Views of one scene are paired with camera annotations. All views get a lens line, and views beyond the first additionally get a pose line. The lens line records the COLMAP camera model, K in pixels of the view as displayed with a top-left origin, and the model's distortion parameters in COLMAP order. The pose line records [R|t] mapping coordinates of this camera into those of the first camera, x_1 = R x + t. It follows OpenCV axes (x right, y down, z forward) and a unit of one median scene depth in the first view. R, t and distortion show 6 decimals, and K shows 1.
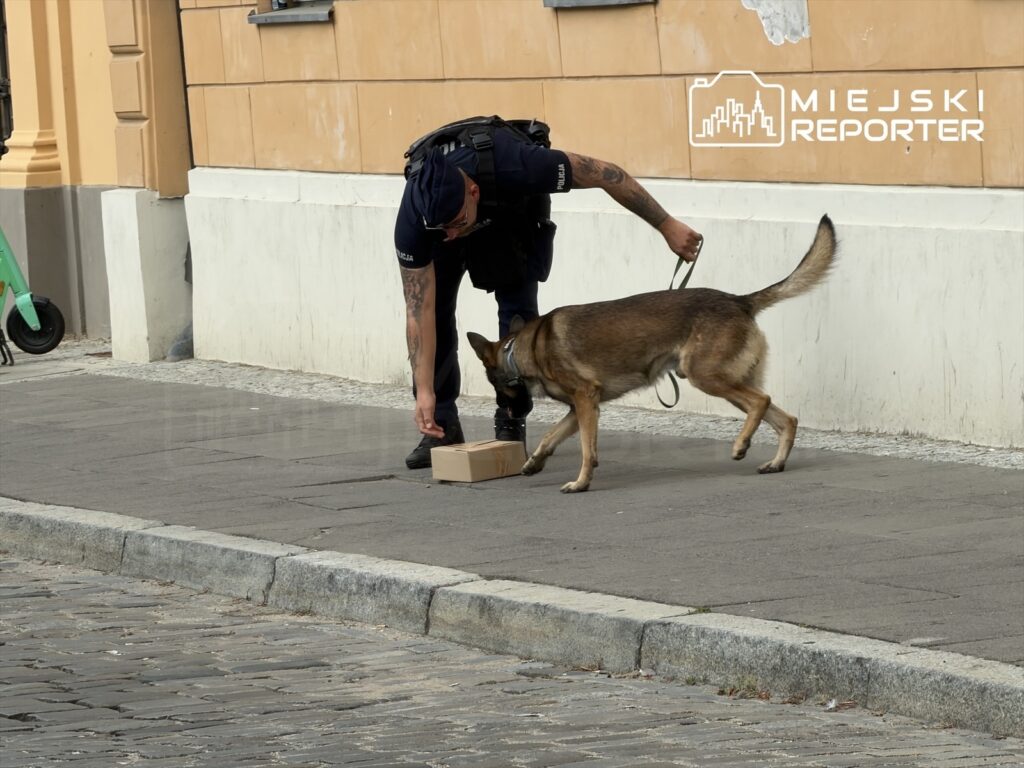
lens RADIAL K [[6852.7, 0, 488.4], [0, 6852.7, 384.5], [0, 0, 1]] dist [0.063030, 4.235537]
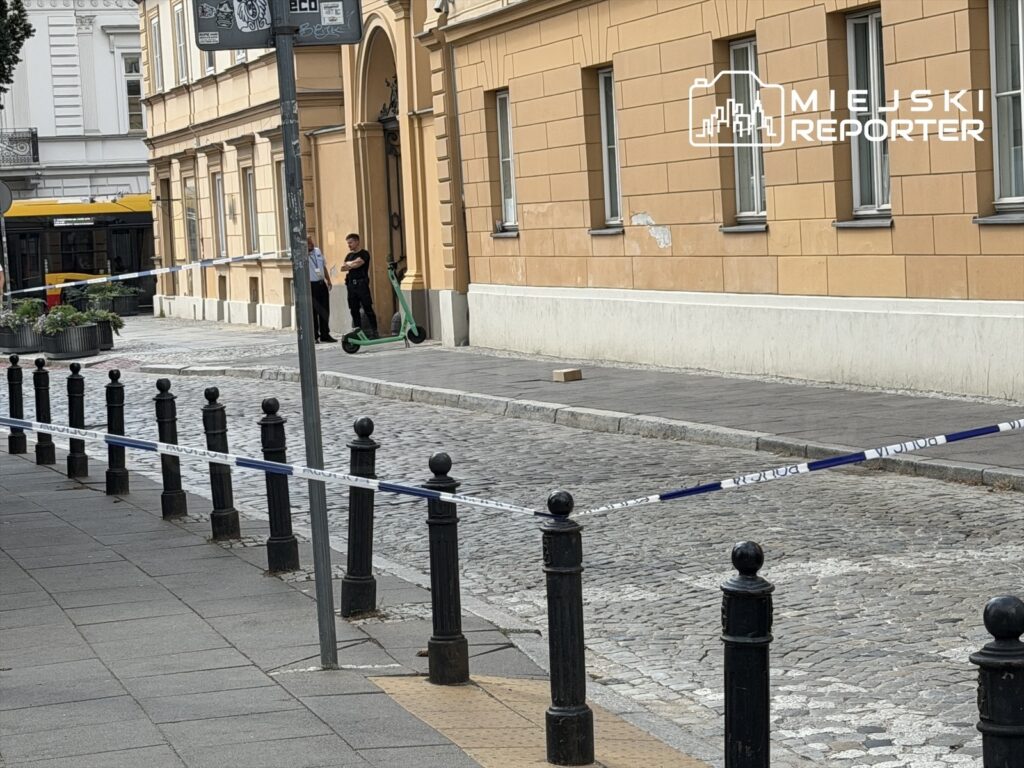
lens RADIAL K [[2590.2, 0, 514.3], [0, 2590.2, 419.6], [0, 0, 1]] dist [0.012517, 0.700900]
pose [[0.999824, 0.014338, -0.012131, -0.011922], [-0.014089, 0.999694, 0.020329, 0.008127], [0.012419, -0.020155, 0.999720, -0.240061]]
